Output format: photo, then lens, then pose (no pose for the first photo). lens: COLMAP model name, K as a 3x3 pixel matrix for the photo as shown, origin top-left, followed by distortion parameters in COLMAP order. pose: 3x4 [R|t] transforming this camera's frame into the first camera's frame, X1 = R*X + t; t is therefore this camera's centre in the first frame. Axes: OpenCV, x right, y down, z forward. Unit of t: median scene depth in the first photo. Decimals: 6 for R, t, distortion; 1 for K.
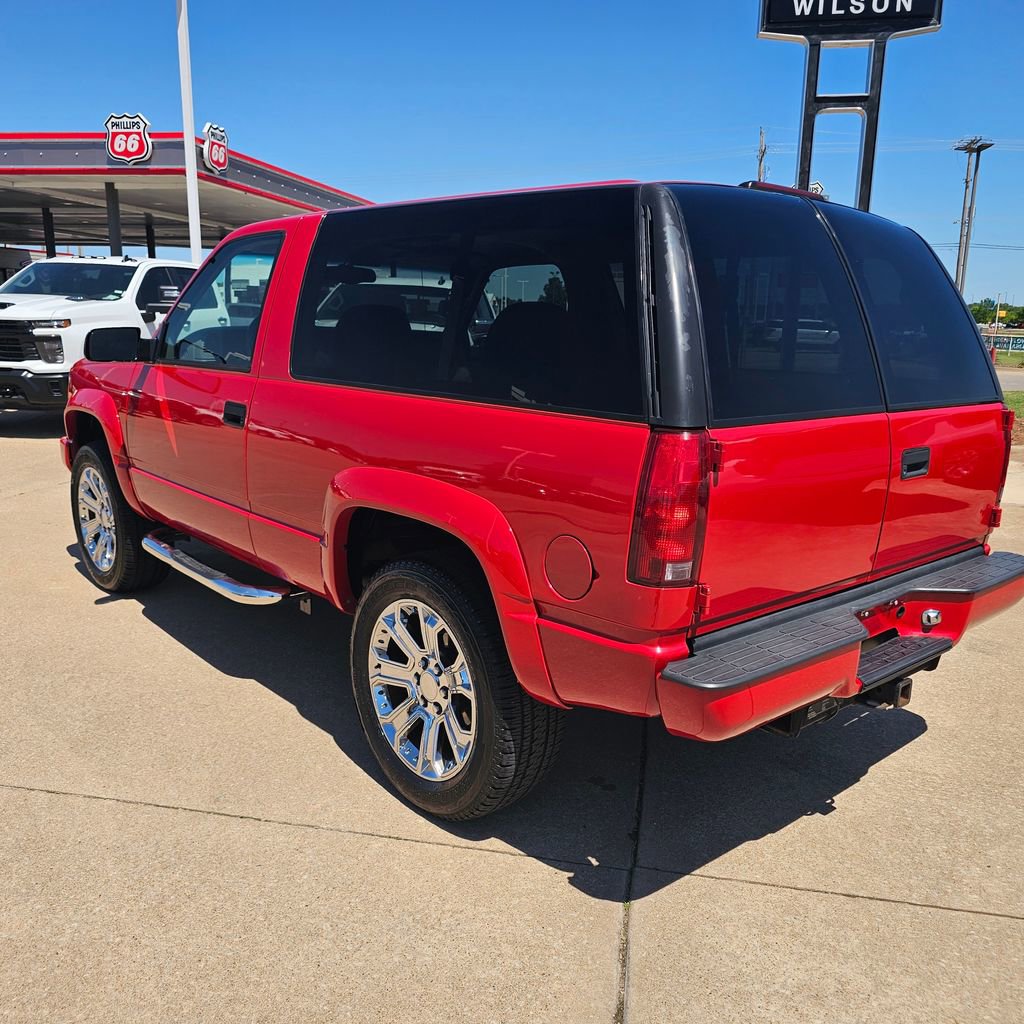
lens RADIAL K [[906.4, 0, 512.0], [0, 906.4, 512.0], [0, 0, 1]] dist [0.006721, -0.000239]
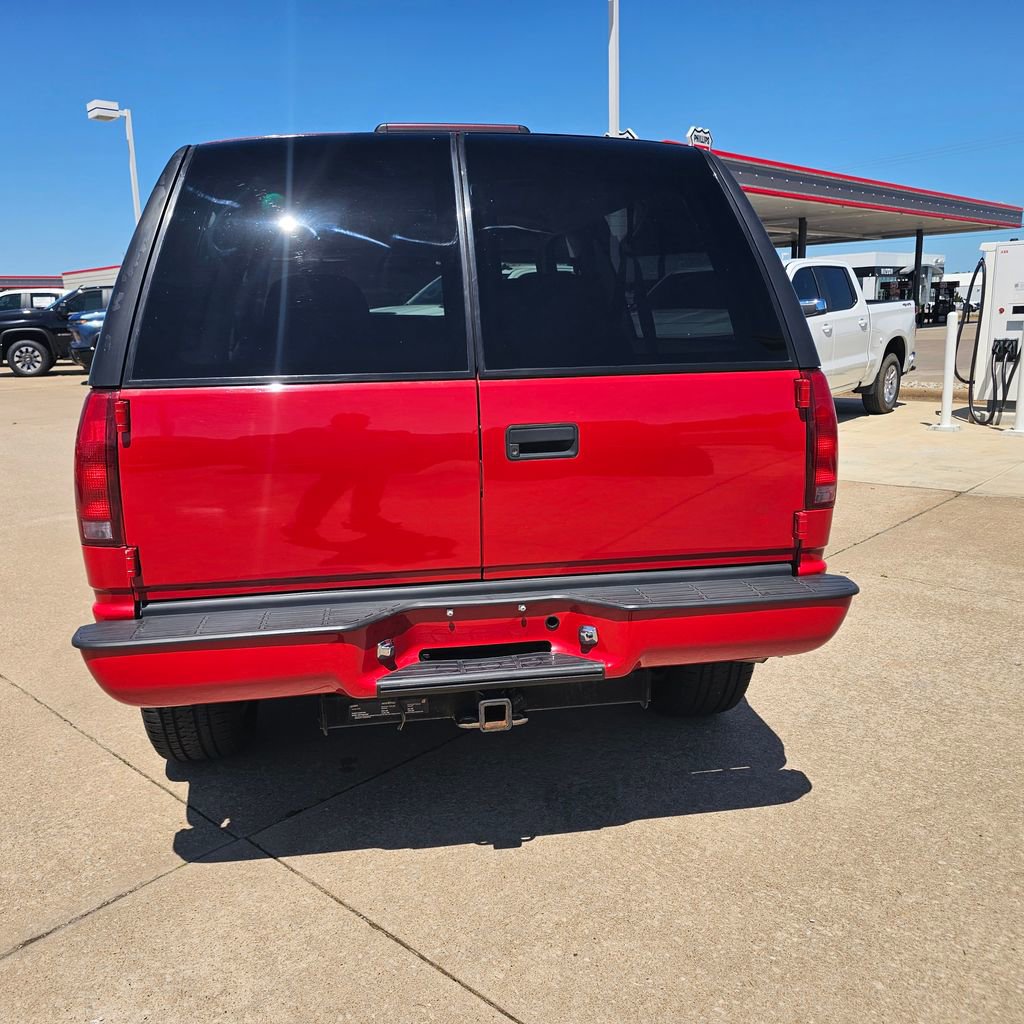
lens RADIAL K [[917.4, 0, 506.9], [0, 917.4, 503.5], [0, 0, 1]] dist [0.043225, -0.047499]
pose [[0.842111, 0.060509, -0.535900, 0.233763], [-0.066522, 0.997752, 0.008124, -0.000741], [0.535186, 0.028808, 0.844243, 0.074688]]
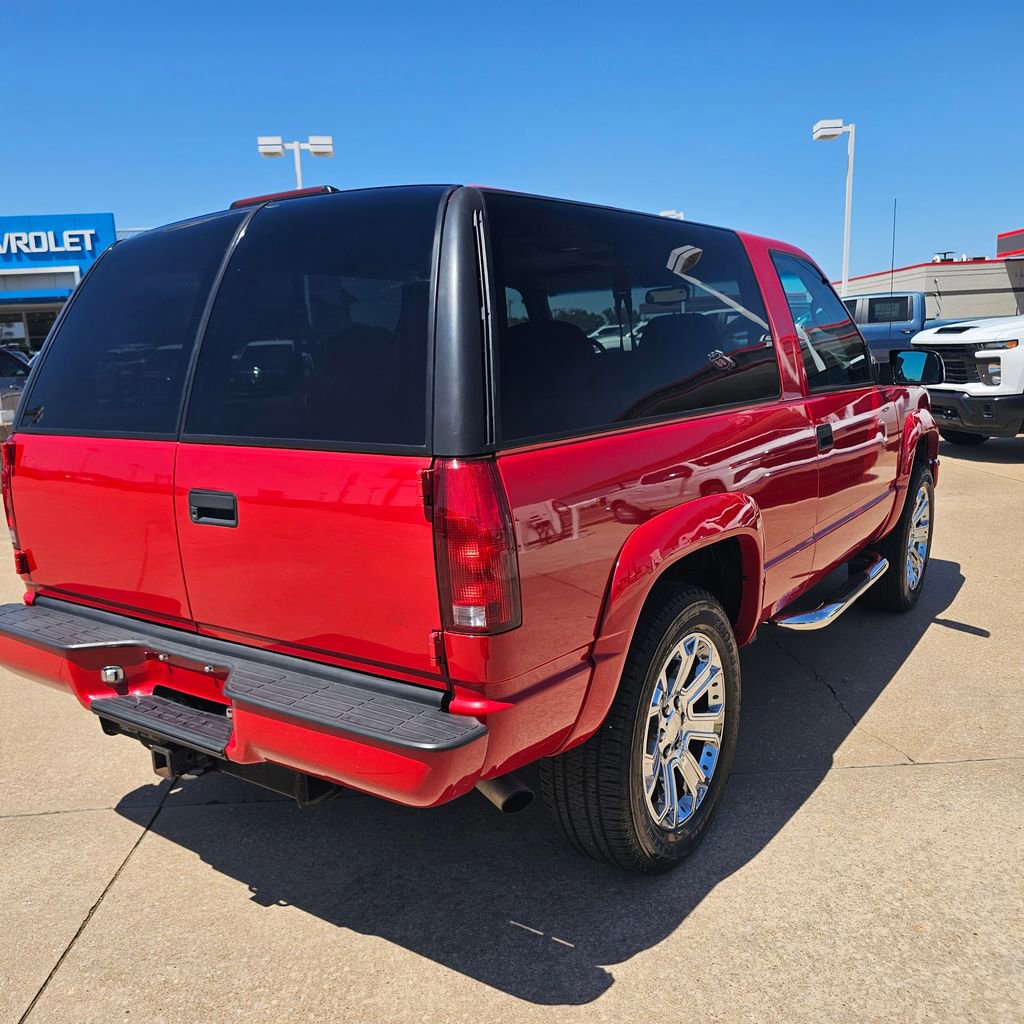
lens RADIAL K [[917.4, 0, 506.9], [0, 917.4, 503.5], [0, 0, 1]] dist [0.043225, -0.047499]
pose [[0.227270, 0.125467, -0.965715, 0.353727], [-0.159222, 0.983108, 0.090255, -0.047385], [0.960727, 0.133251, 0.243409, 0.282078]]
